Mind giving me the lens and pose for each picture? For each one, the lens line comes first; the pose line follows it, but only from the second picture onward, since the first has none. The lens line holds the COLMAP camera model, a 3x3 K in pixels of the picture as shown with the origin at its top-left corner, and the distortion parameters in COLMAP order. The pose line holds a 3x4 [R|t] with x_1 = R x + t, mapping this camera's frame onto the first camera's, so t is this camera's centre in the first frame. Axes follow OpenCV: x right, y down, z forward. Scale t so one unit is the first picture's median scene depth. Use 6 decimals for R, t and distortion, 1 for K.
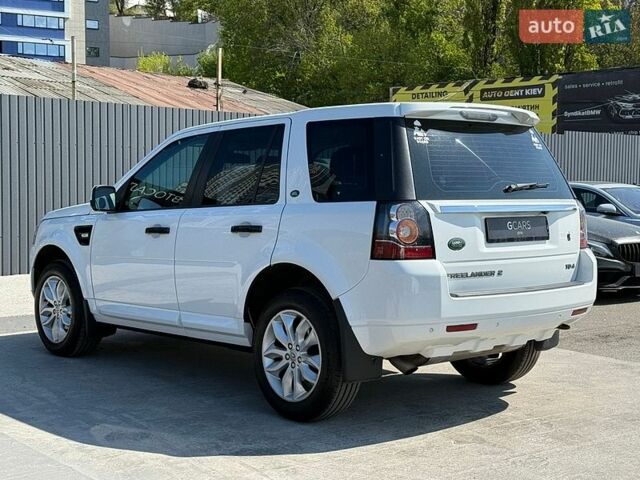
lens RADIAL K [[937.8, 0, 320.0], [0, 937.8, 240.0], [0, 0, 1]] dist [0.117658, 0.004702]
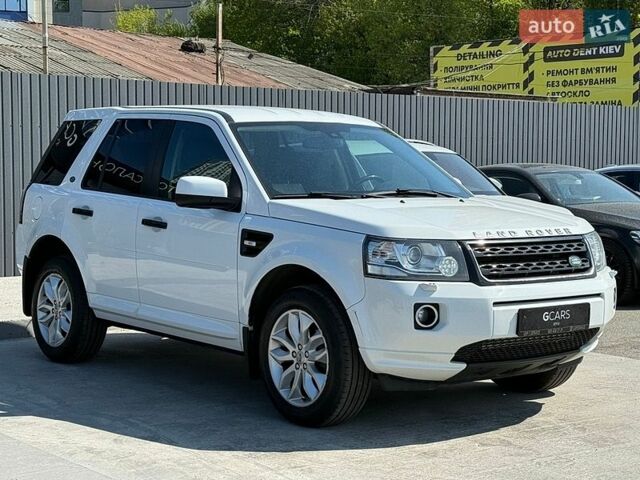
lens RADIAL K [[937.8, 0, 320.0], [0, 937.8, 240.0], [0, 0, 1]] dist [0.117658, 0.004702]
pose [[0.999874, -0.007026, -0.014251, -0.009049], [0.007143, 0.999941, 0.008188, -0.003906], [0.014193, -0.008289, 0.999865, 0.181643]]
